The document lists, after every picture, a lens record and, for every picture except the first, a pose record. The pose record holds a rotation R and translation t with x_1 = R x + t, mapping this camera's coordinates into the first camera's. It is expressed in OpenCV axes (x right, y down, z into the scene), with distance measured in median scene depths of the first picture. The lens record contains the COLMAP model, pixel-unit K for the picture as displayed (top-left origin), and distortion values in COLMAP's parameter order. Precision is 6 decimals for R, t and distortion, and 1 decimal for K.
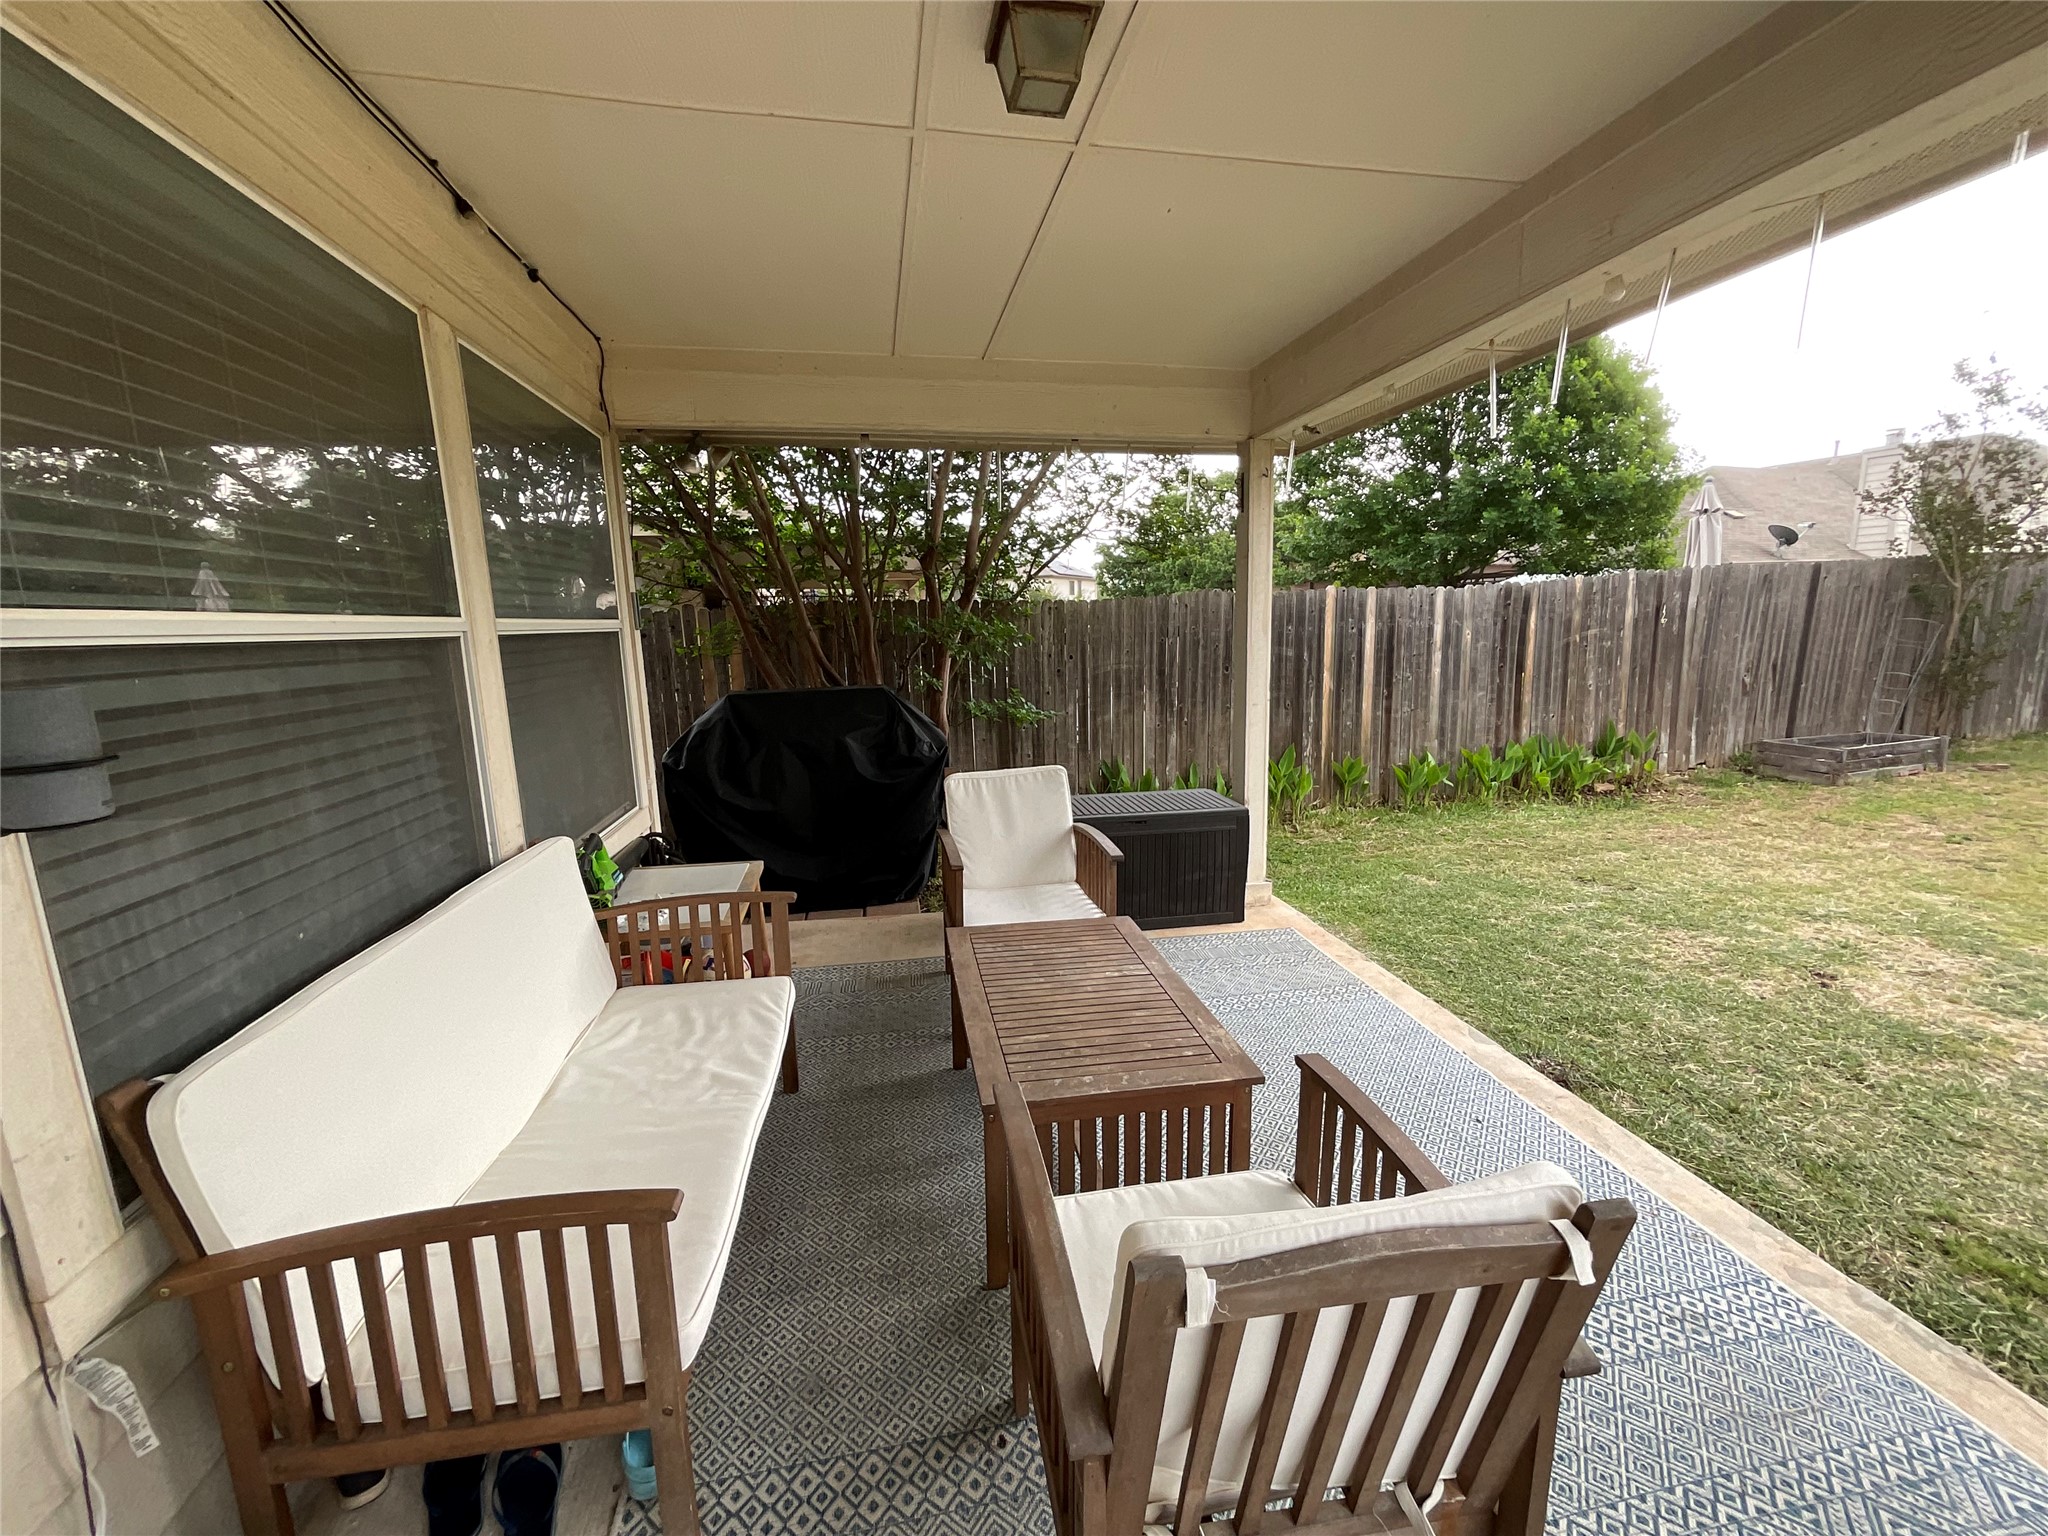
lens RADIAL K [[826.6, 0, 1024.0], [0, 826.6, 768.0], [0, 0, 1]] dist [0.002044, -0.000617]
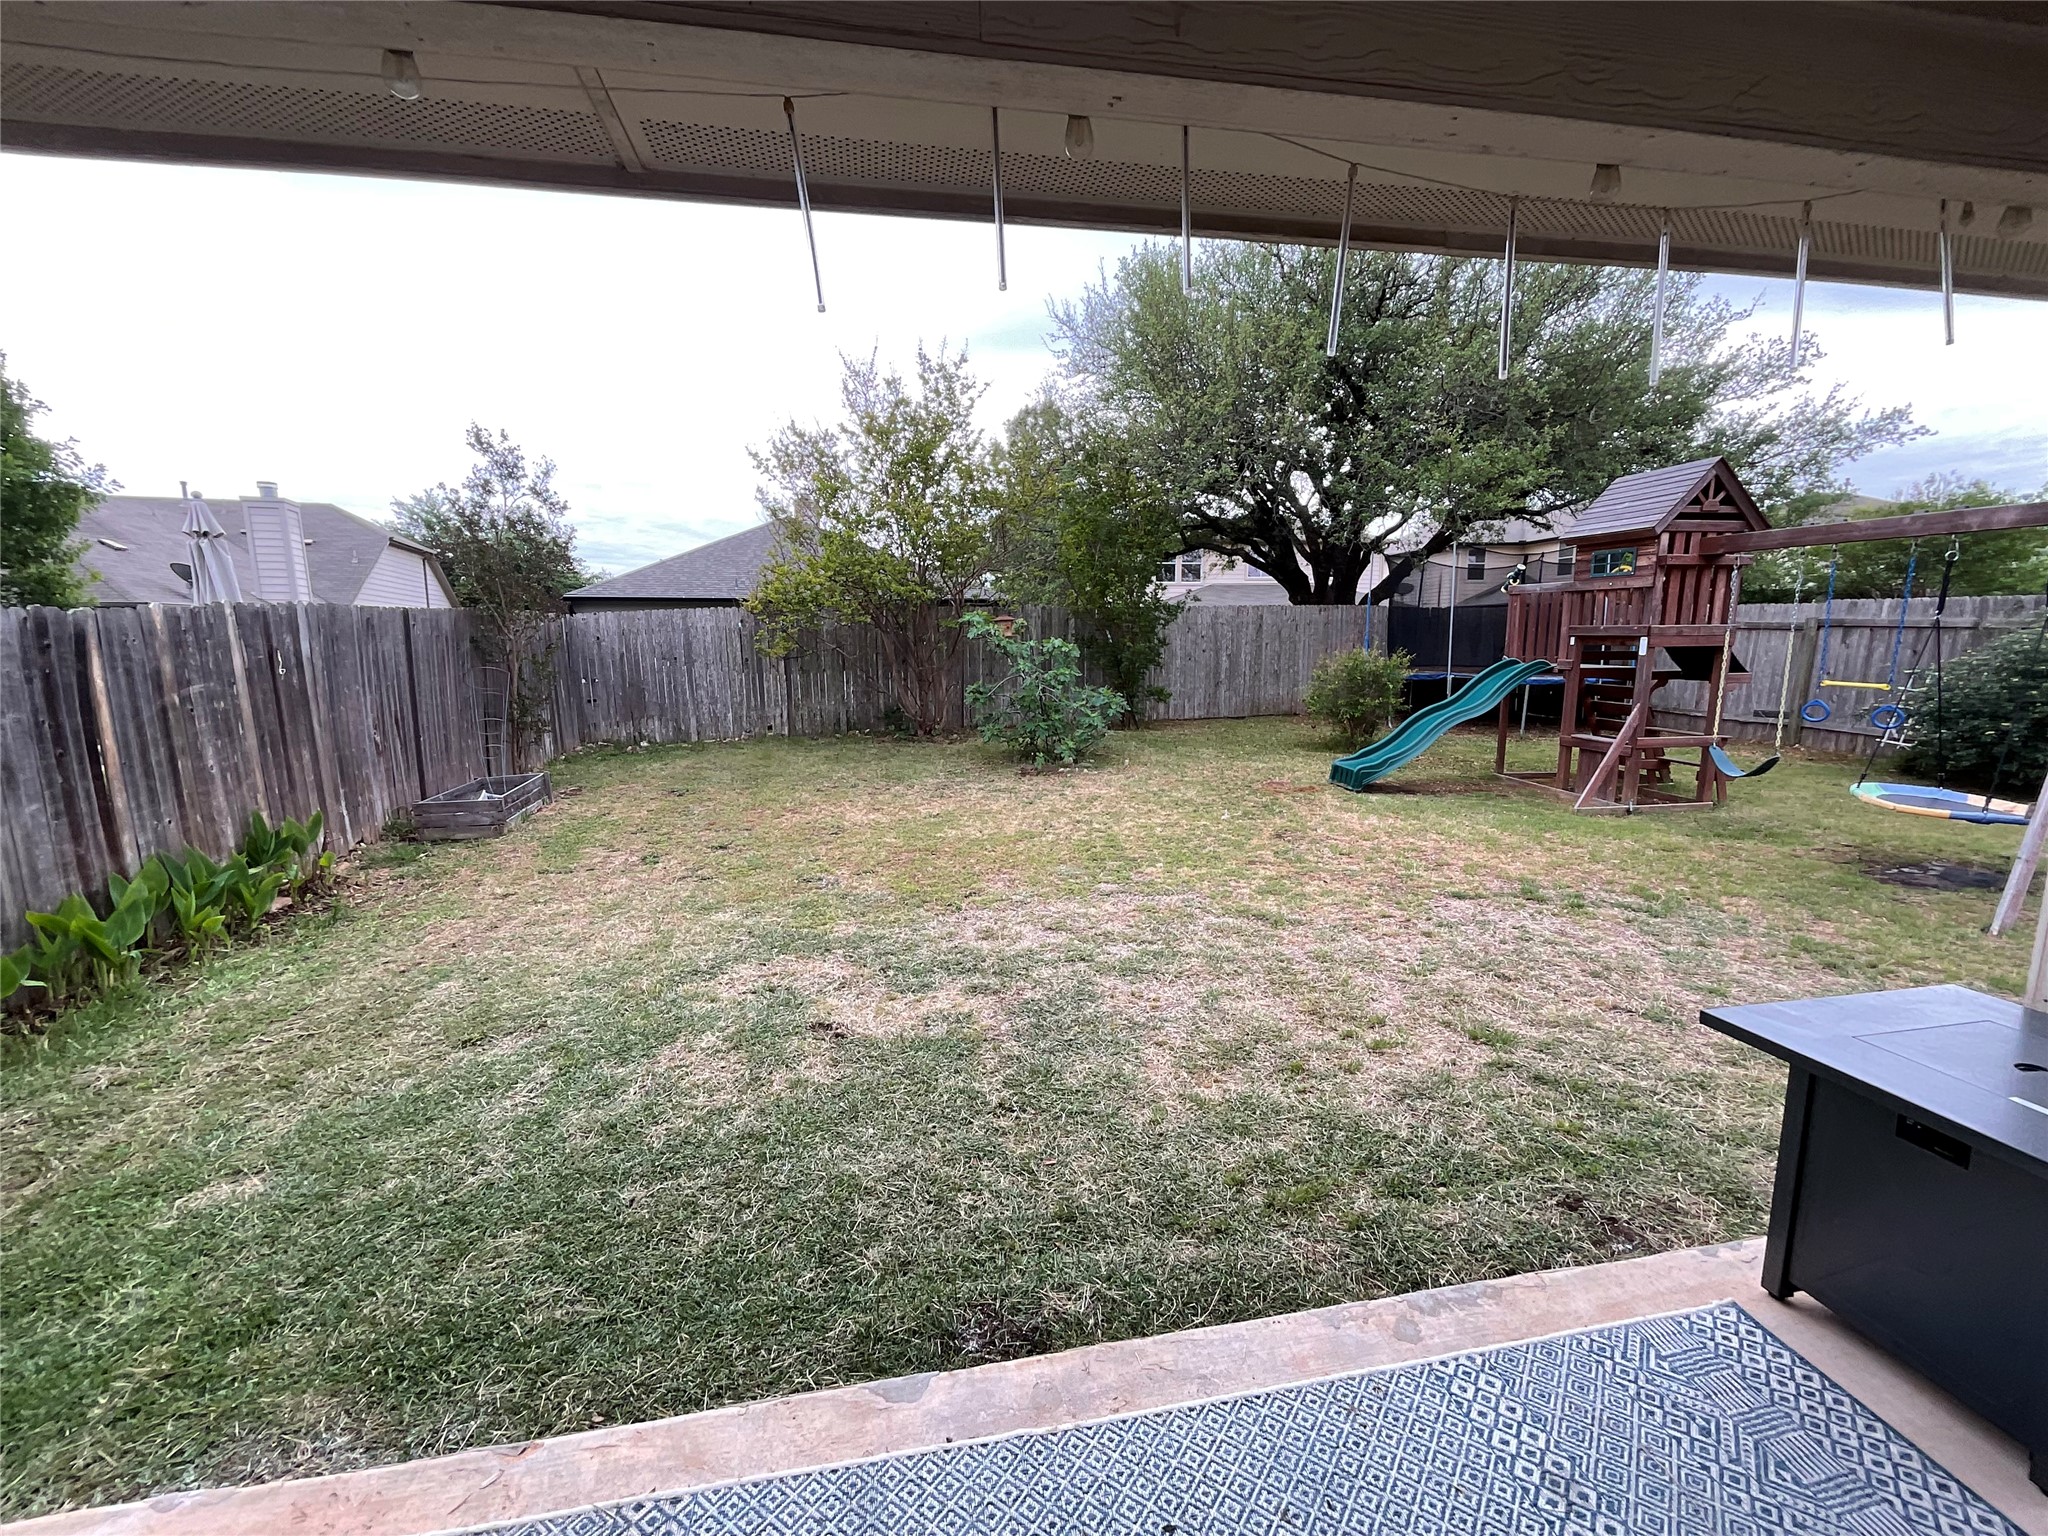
lens RADIAL K [[828.0, 0, 1024.0], [0, 828.0, 768.0], [0, 0, 1]] dist [-0.000676, -0.000273]
pose [[0.003829, -0.127550, 0.991825, 0.018789], [0.184011, 0.974985, 0.124674, -0.082307], [-0.982917, 0.182029, 0.027204, 0.441049]]
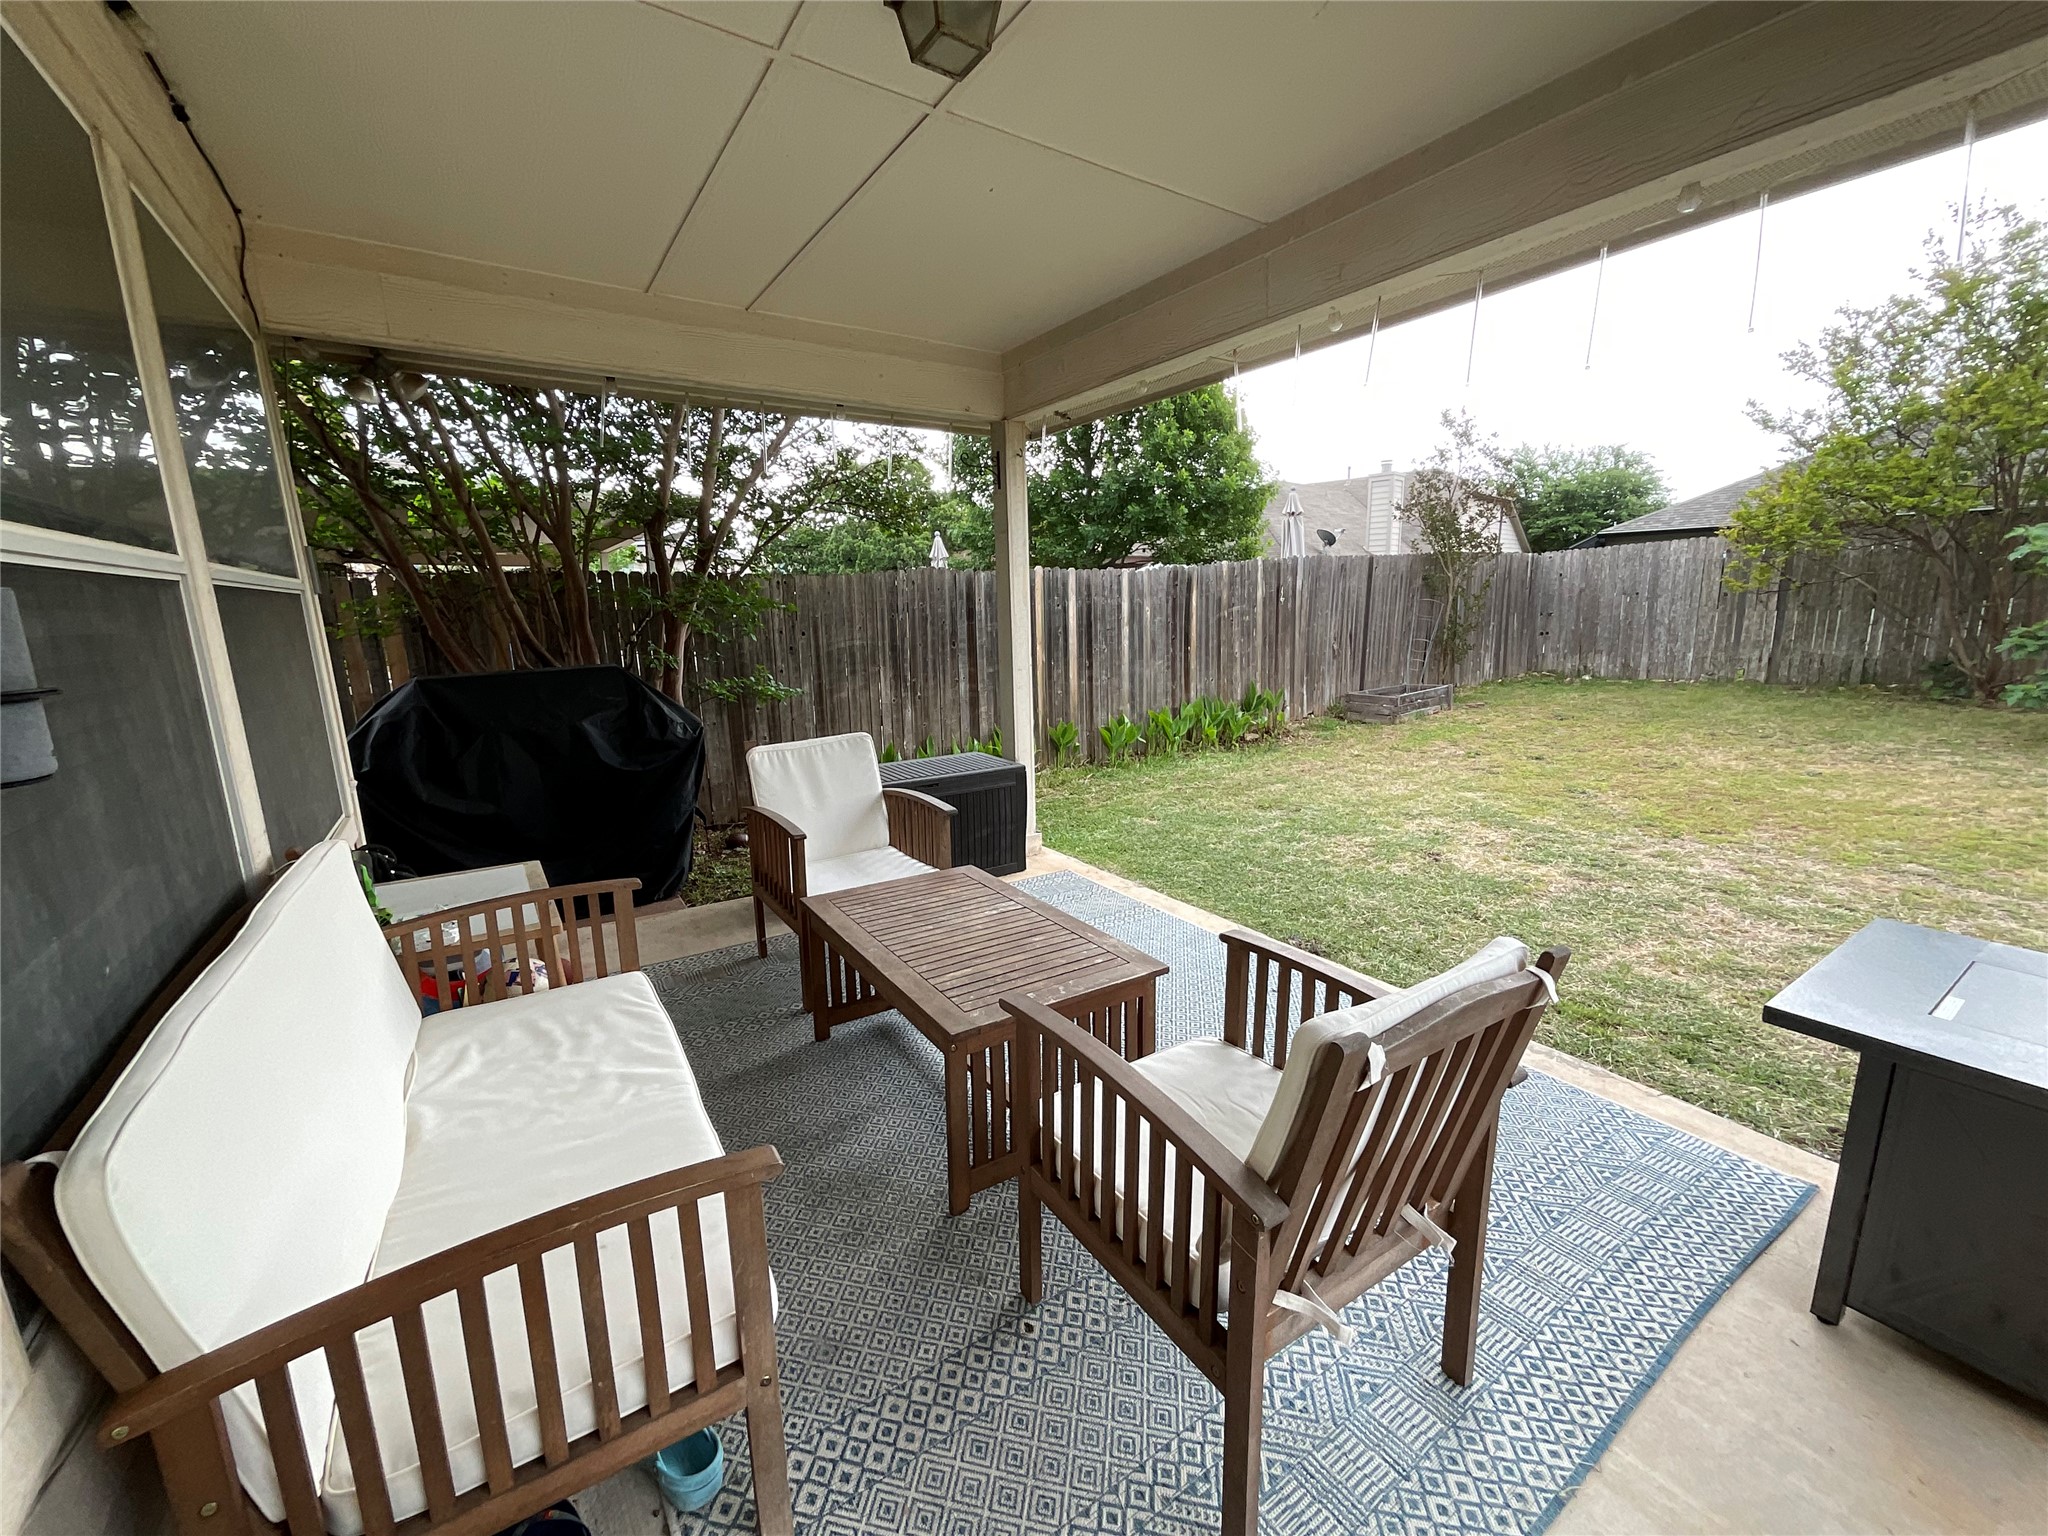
lens RADIAL K [[828.0, 0, 1024.0], [0, 828.0, 768.0], [0, 0, 1]] dist [-0.000676, -0.000273]
pose [[0.920067, -0.074248, 0.384662, -0.108145], [0.068598, 0.997240, 0.028411, 0.016203], [-0.385709, 0.000247, 0.922620, 0.002870]]
